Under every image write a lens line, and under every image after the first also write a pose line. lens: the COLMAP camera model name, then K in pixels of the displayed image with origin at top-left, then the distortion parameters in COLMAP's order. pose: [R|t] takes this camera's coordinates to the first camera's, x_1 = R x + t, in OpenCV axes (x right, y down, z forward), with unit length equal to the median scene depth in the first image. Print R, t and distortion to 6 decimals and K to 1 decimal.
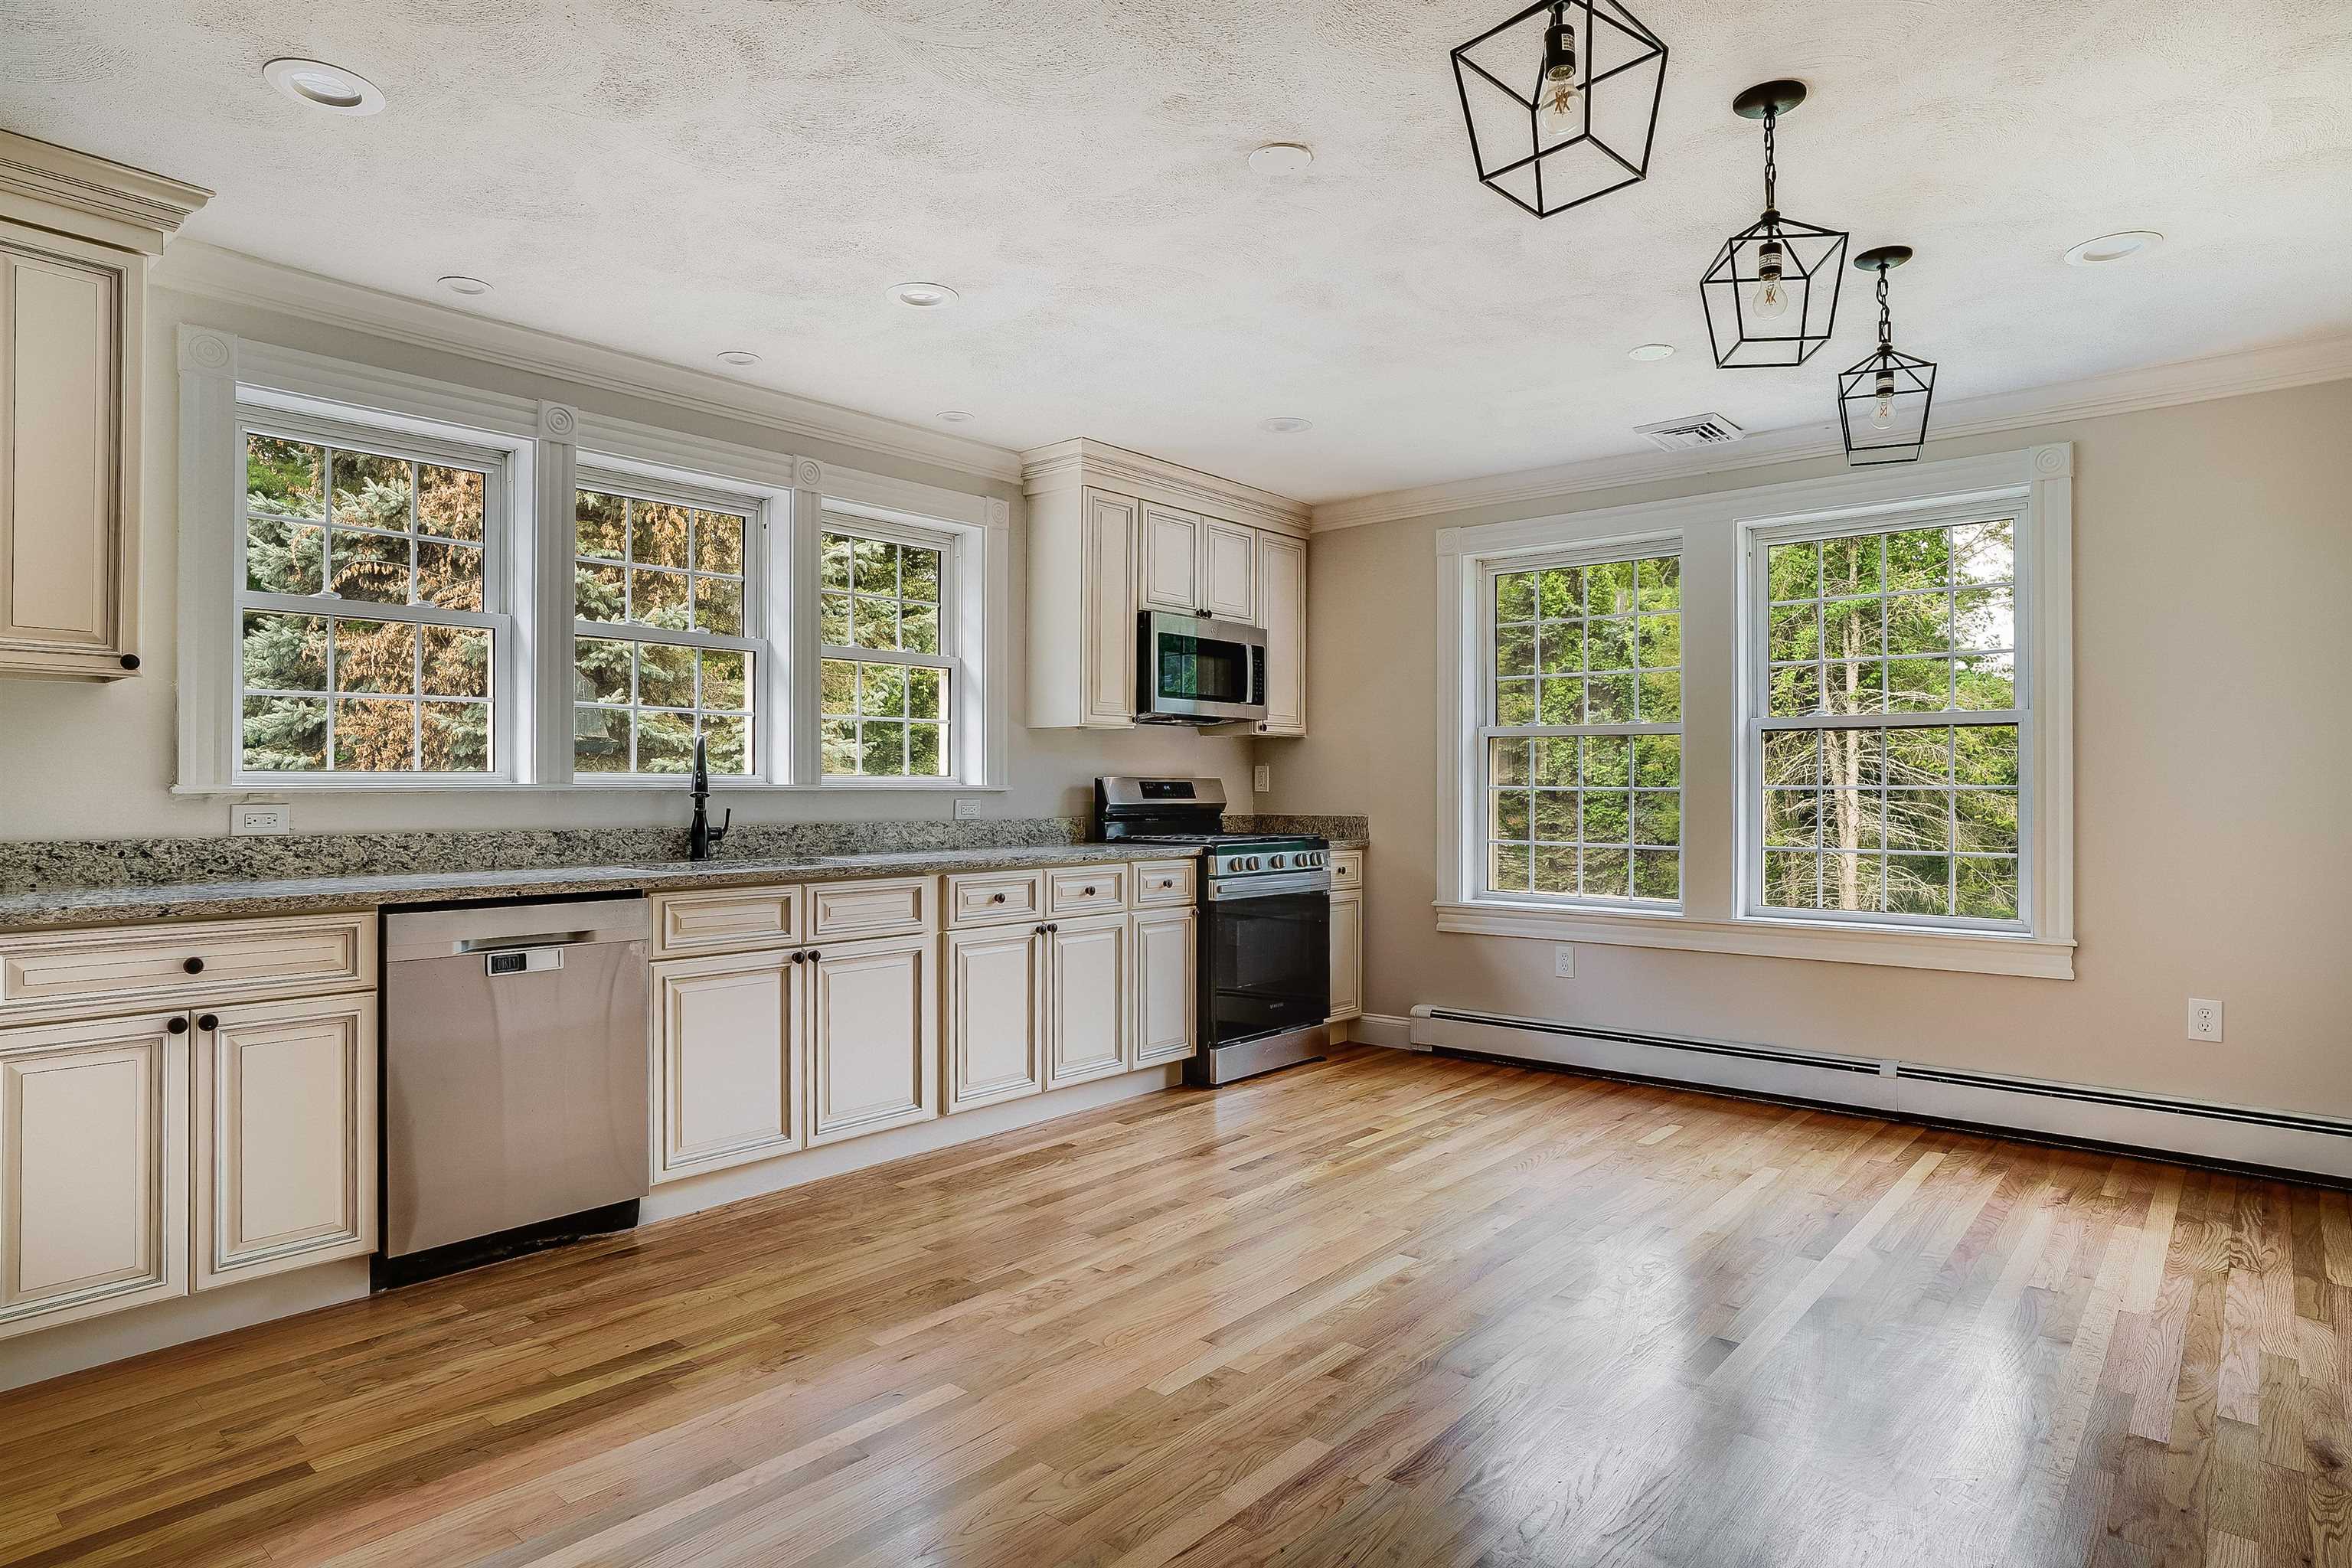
lens RADIAL K [[1259.5, 0, 1178.9], [0, 1259.5, 787.1], [0, 0, 1]] dist [-0.005349, 0.000669]
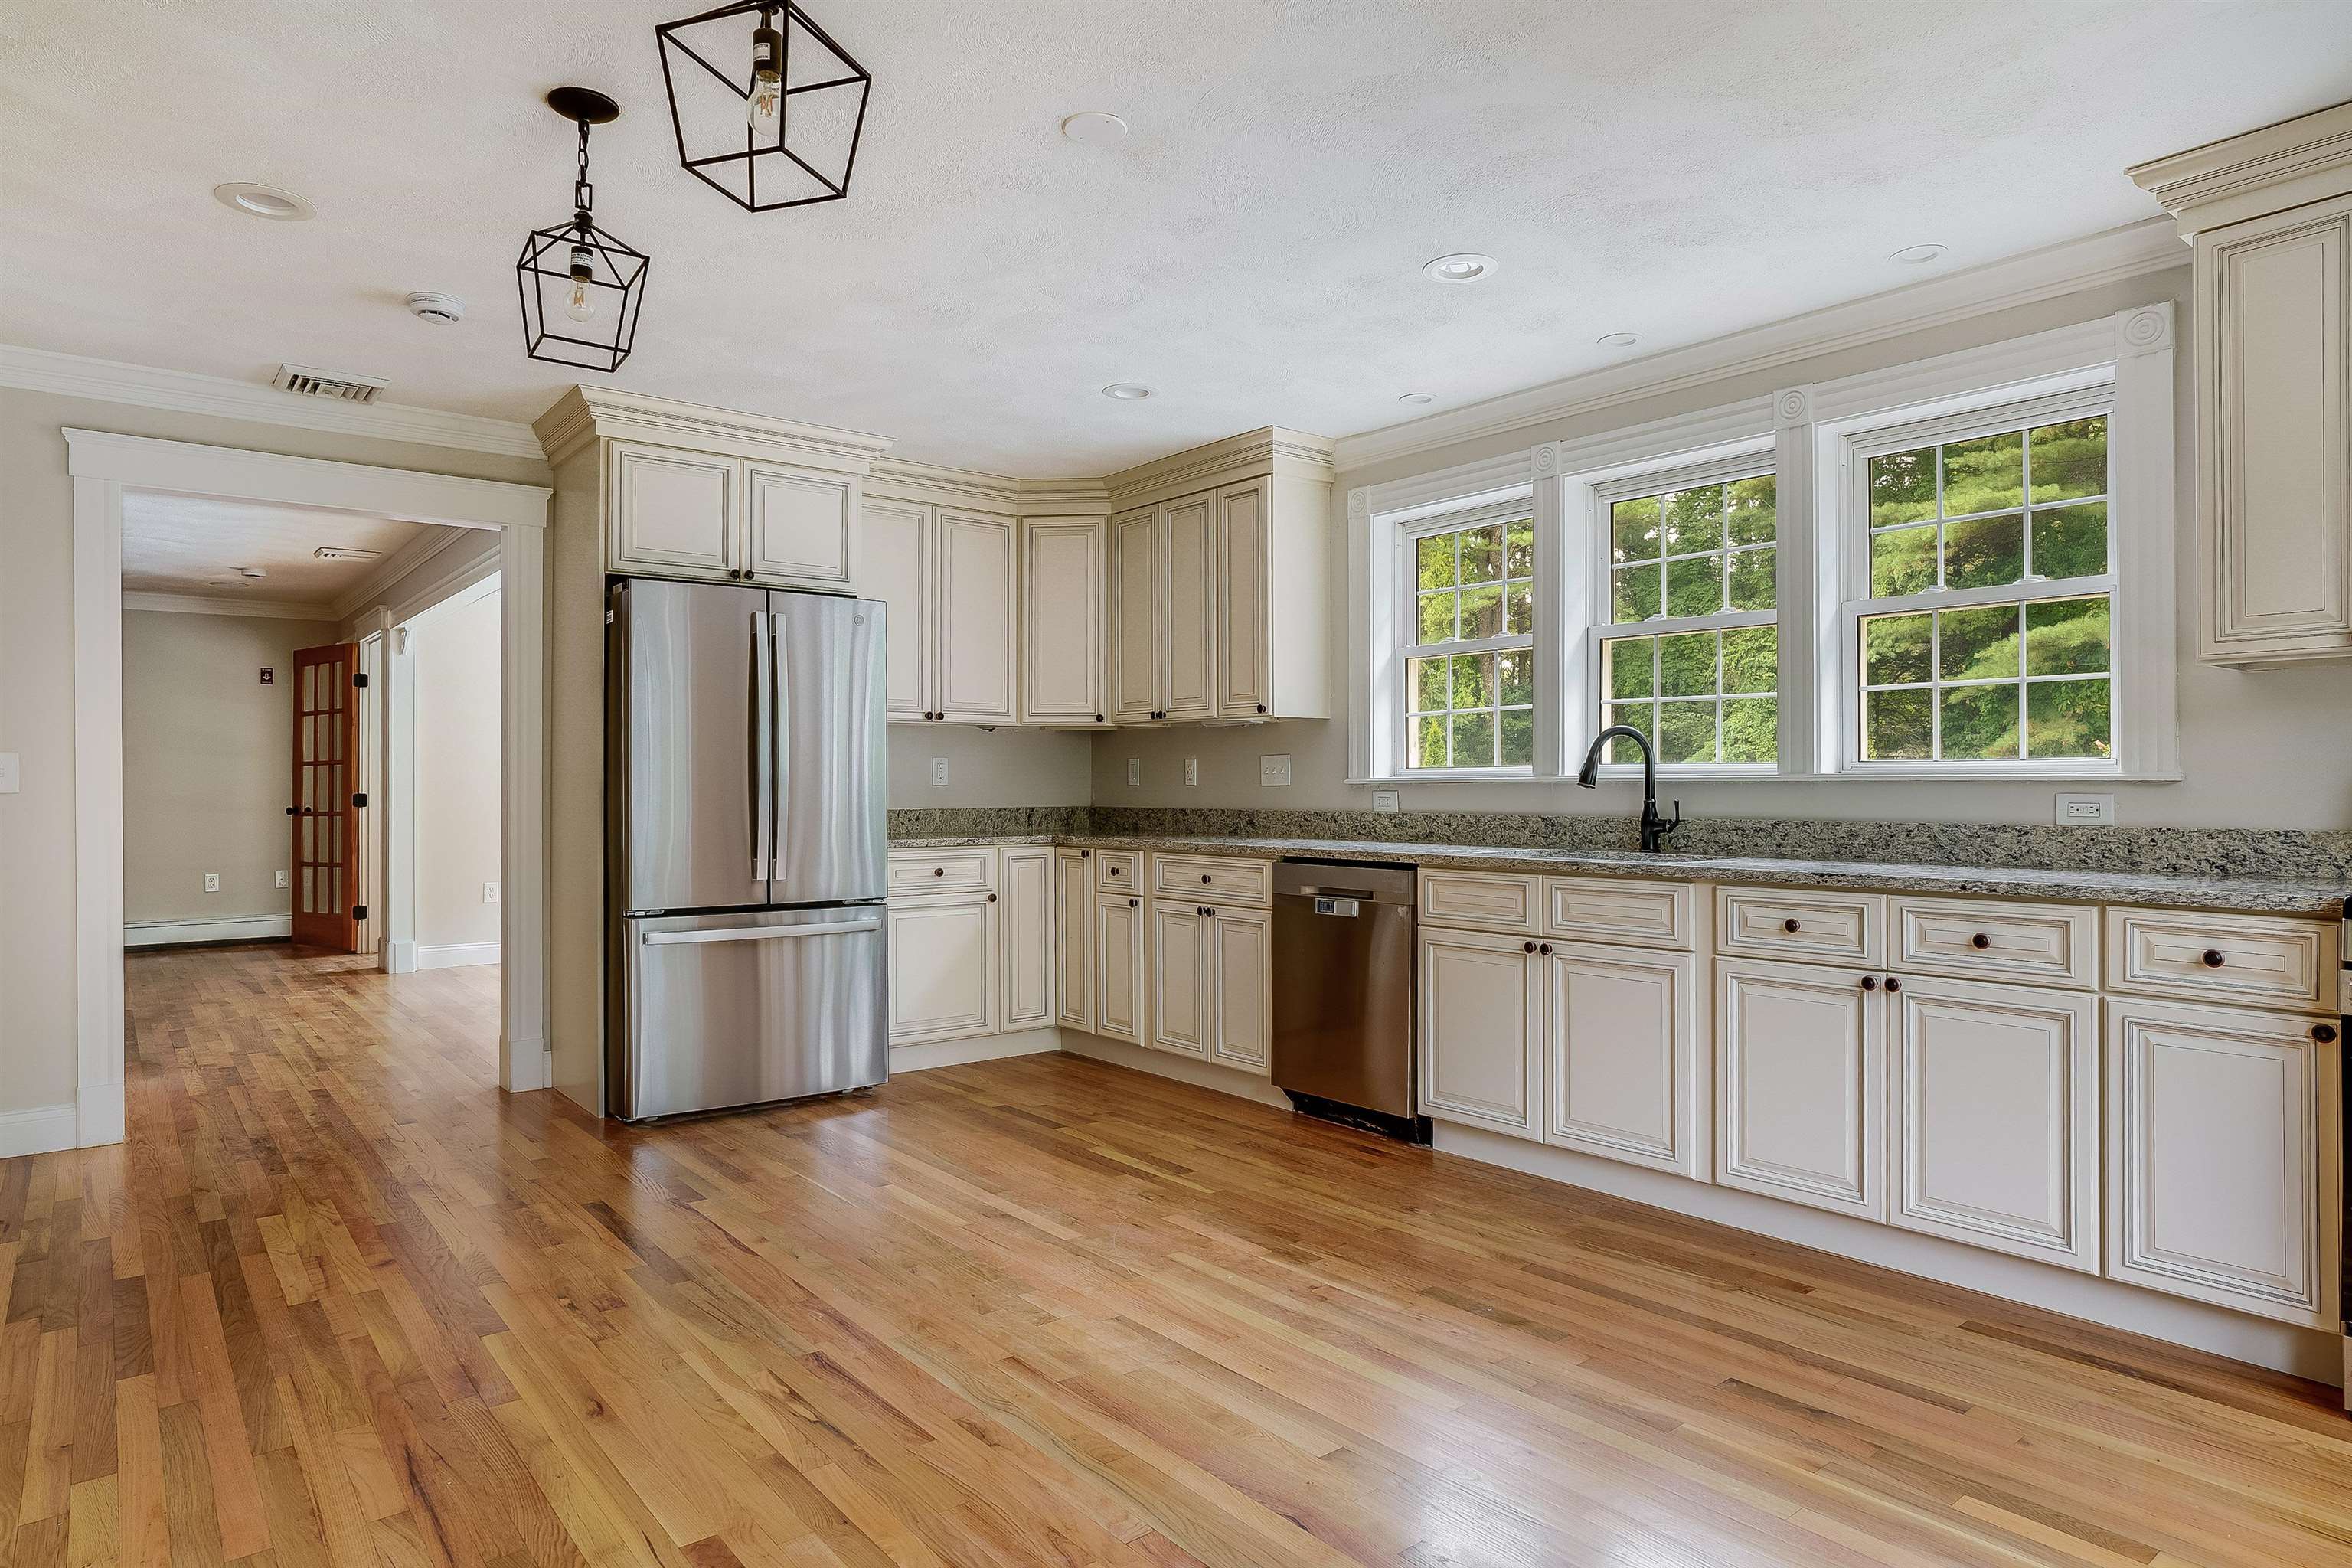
lens RADIAL K [[1361.6, 0, 1196.7], [0, 1361.6, 783.7], [0, 0, 1]] dist [-0.021672, 0.013336]
pose [[-0.146498, 0.000432, -0.989211, 0.945856], [0.005304, 0.999986, -0.000349, 0.004304], [0.989197, -0.005298, -0.146498, 1.048785]]
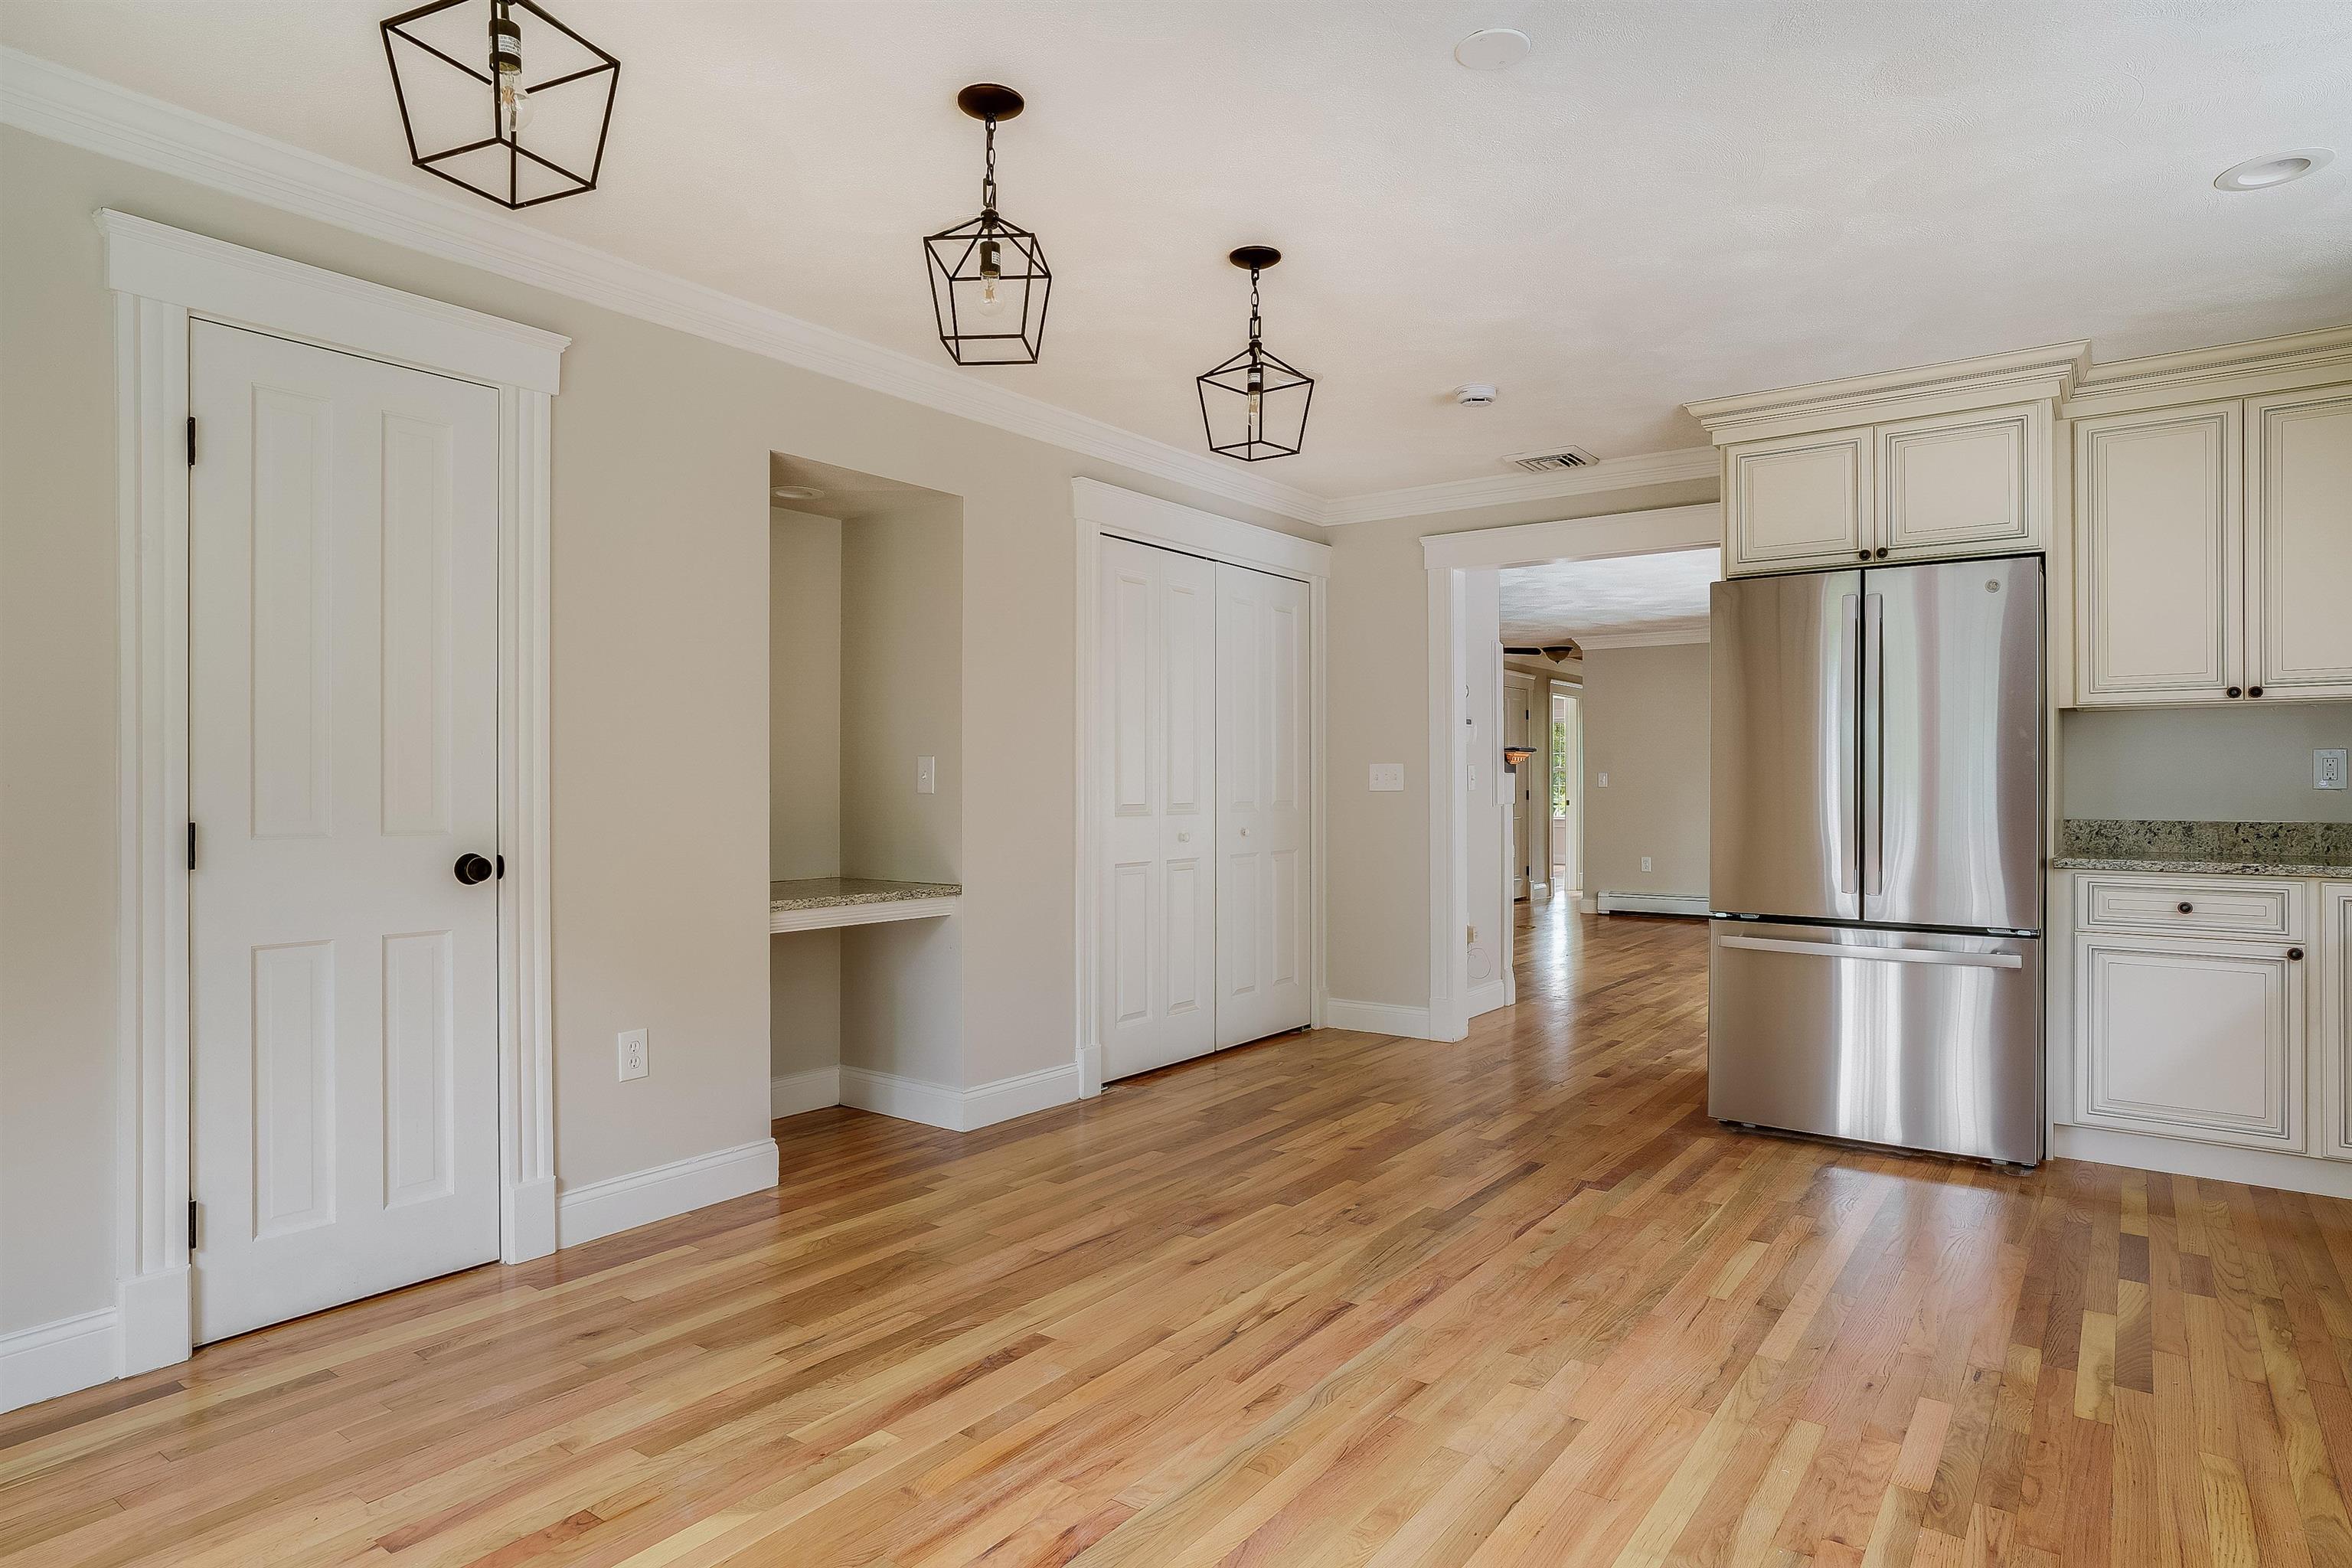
lens RADIAL K [[1361.6, 0, 1189.8], [0, 1361.6, 784.3], [0, 0, 1]] dist [-0.021672, 0.013336]
pose [[-0.995323, -0.001556, -0.096588, 0.323095], [-0.001130, 0.999989, -0.004463, 0.006689], [0.096594, -0.004333, -0.995314, 1.623100]]
